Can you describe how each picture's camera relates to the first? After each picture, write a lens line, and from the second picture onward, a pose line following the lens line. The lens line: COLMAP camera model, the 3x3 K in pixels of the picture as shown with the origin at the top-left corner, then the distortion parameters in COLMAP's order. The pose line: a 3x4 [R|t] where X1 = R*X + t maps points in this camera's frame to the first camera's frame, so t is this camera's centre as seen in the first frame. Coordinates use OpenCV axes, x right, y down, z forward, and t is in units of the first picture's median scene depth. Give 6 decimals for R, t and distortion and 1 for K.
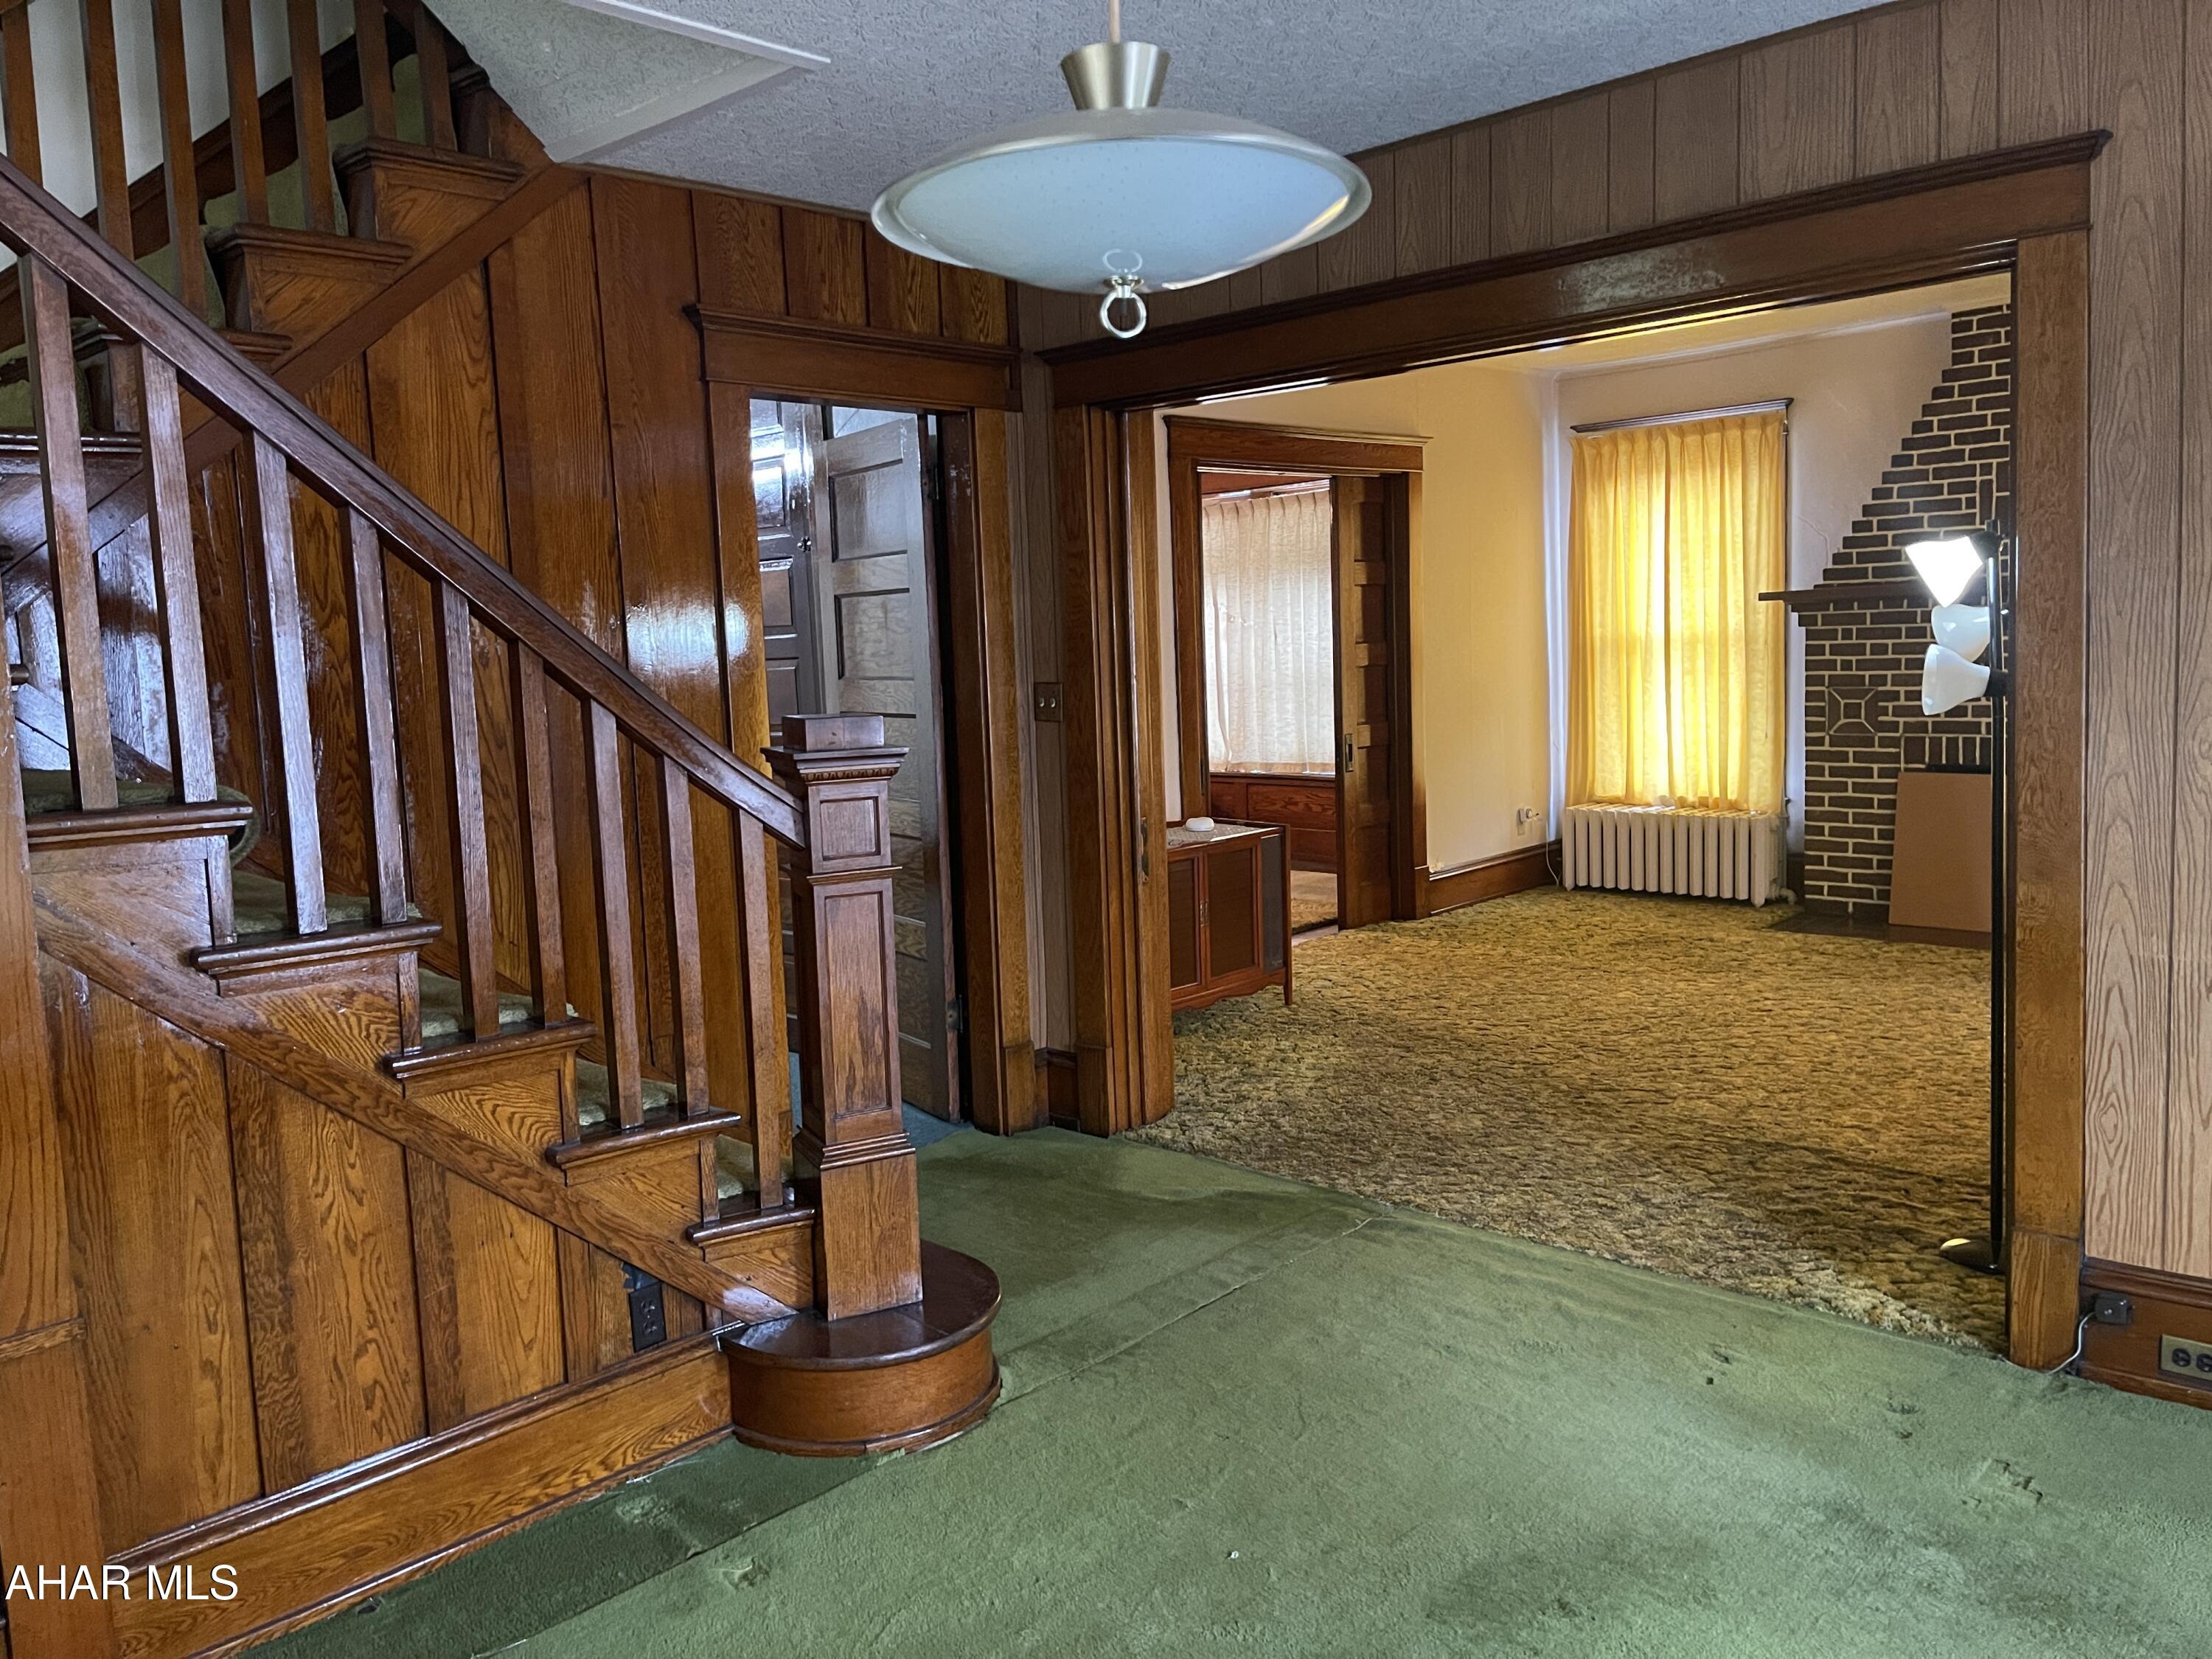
lens RADIAL K [[1665.9, 0, 1100.8], [0, 1665.9, 827.1], [0, 0, 1]] dist [0.091679, -0.121131]
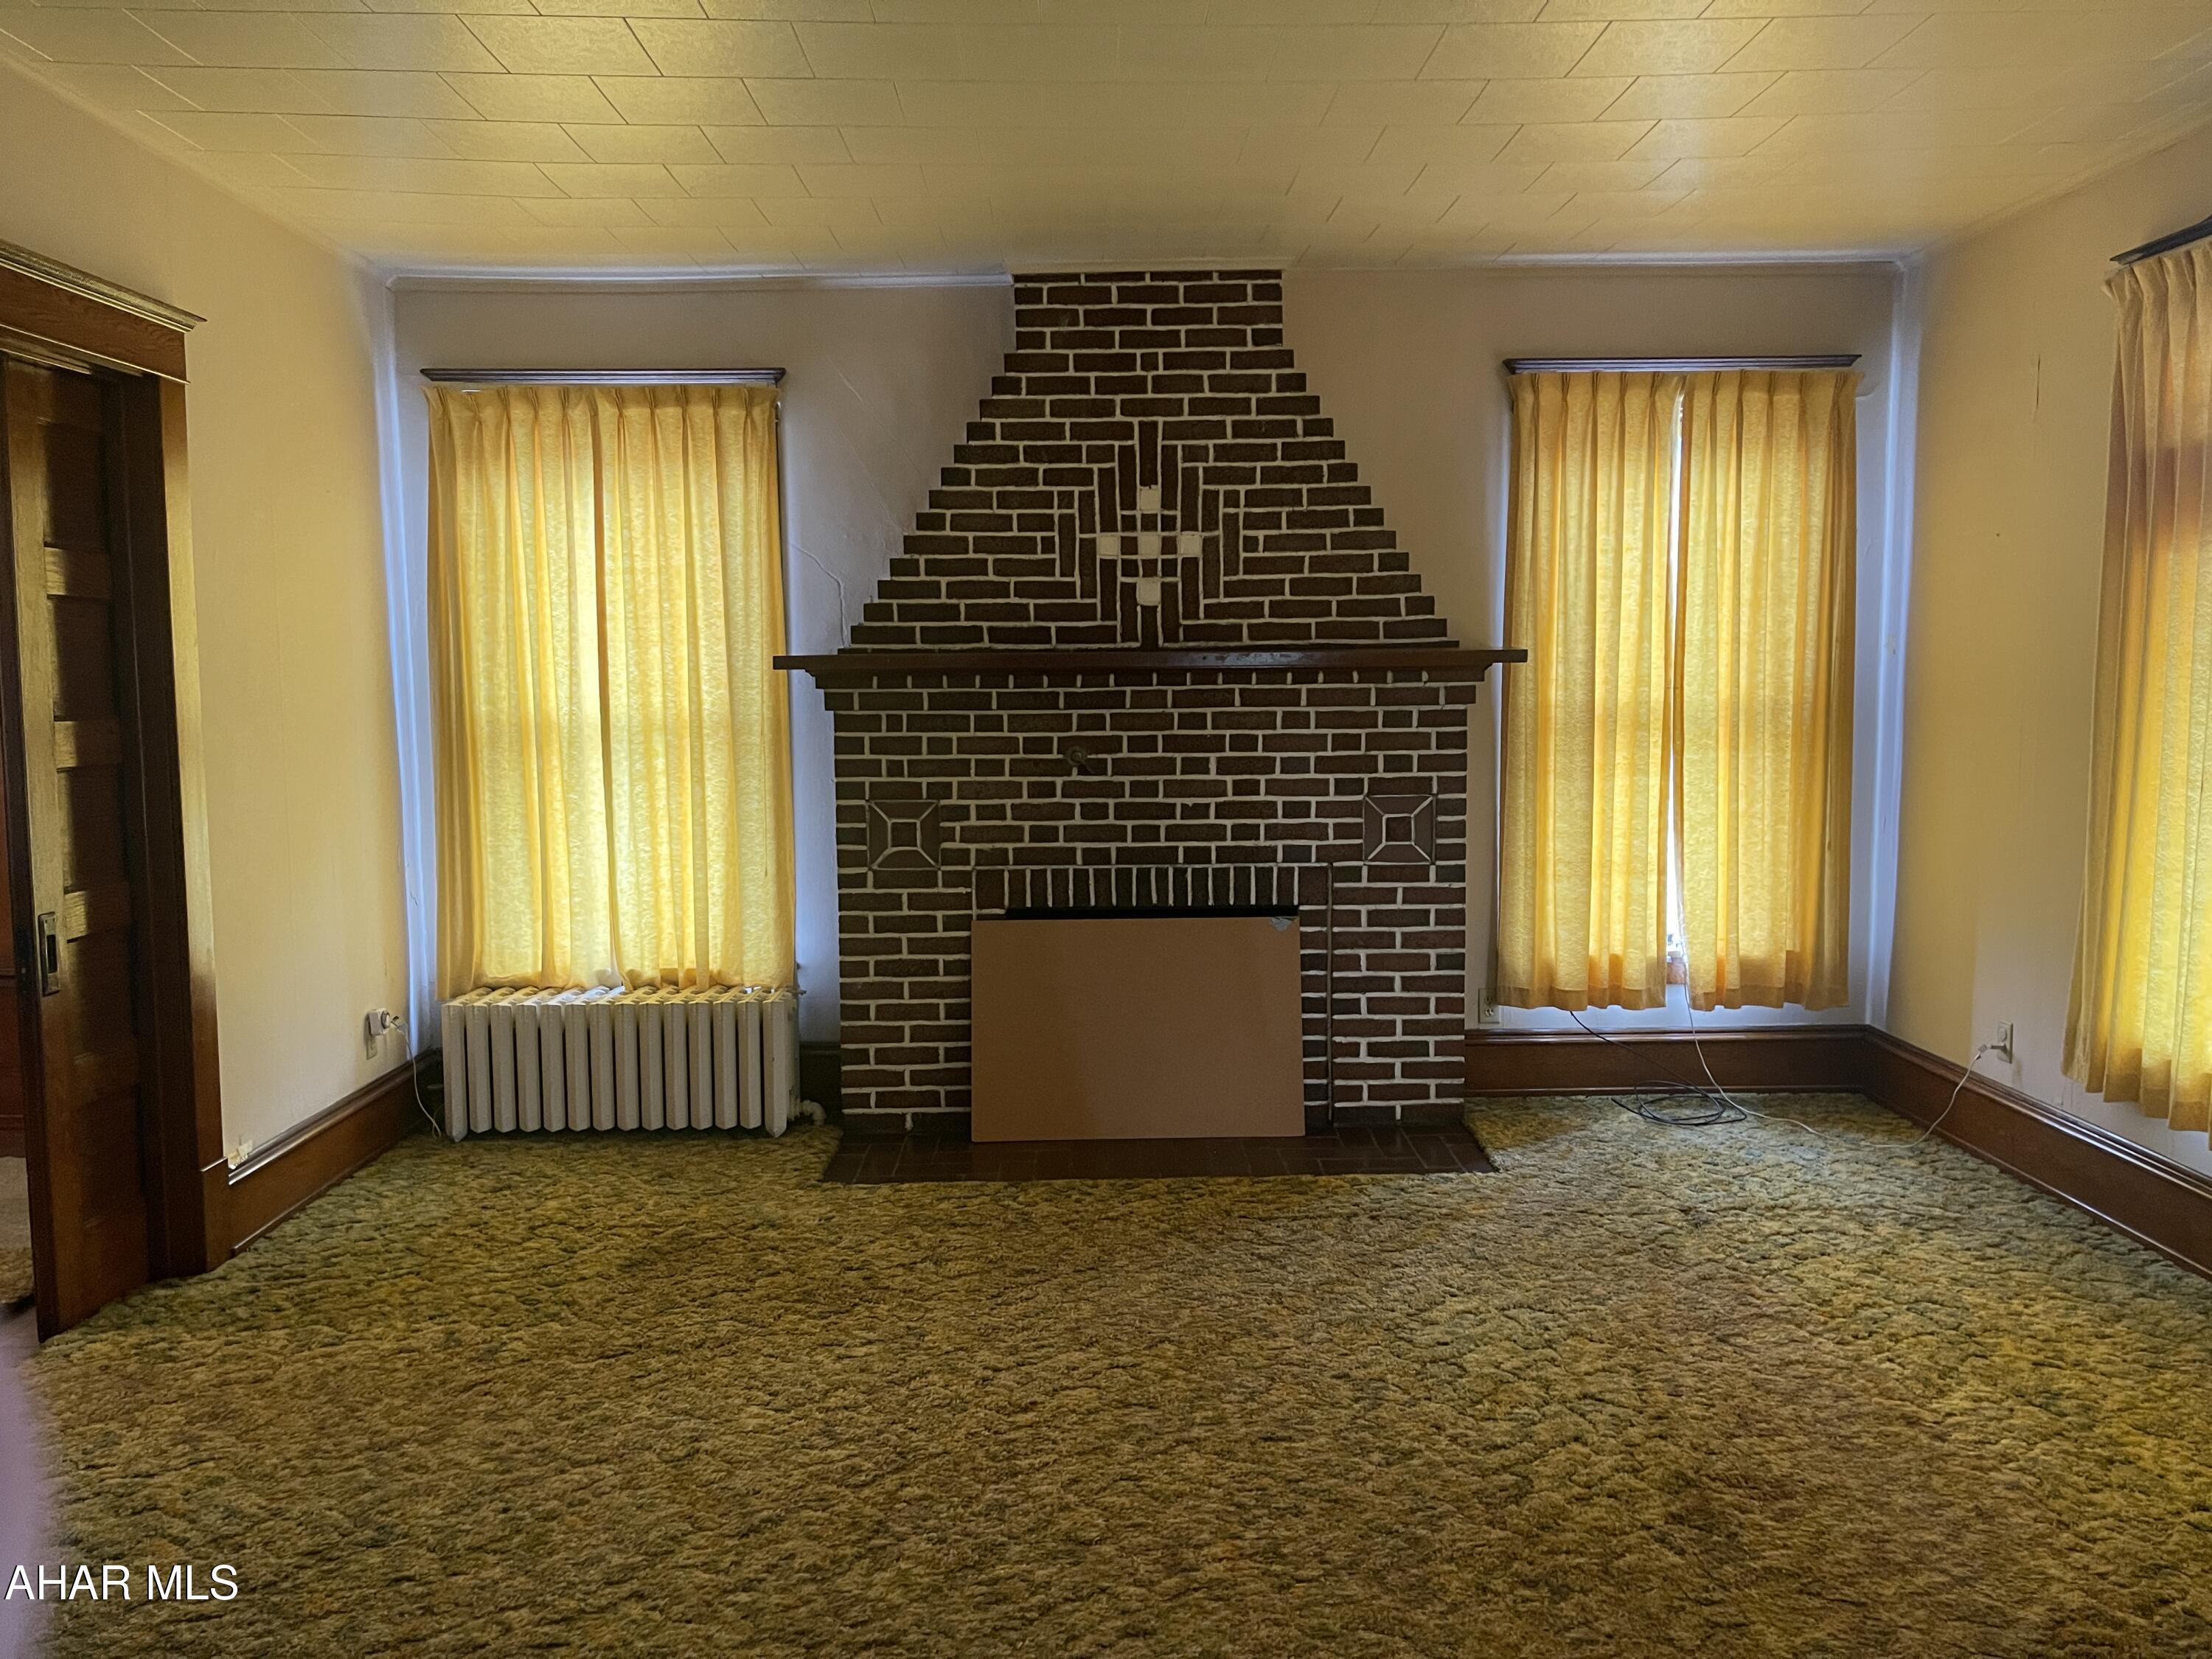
lens RADIAL K [[1665.9, 0, 1100.8], [0, 1665.9, 827.1], [0, 0, 1]] dist [0.091679, -0.121131]
pose [[0.707804, -0.024419, 0.705987, 0.024172], [0.065060, 0.997408, -0.030729, -0.045416], [-0.703407, 0.067682, 0.707558, 0.459399]]
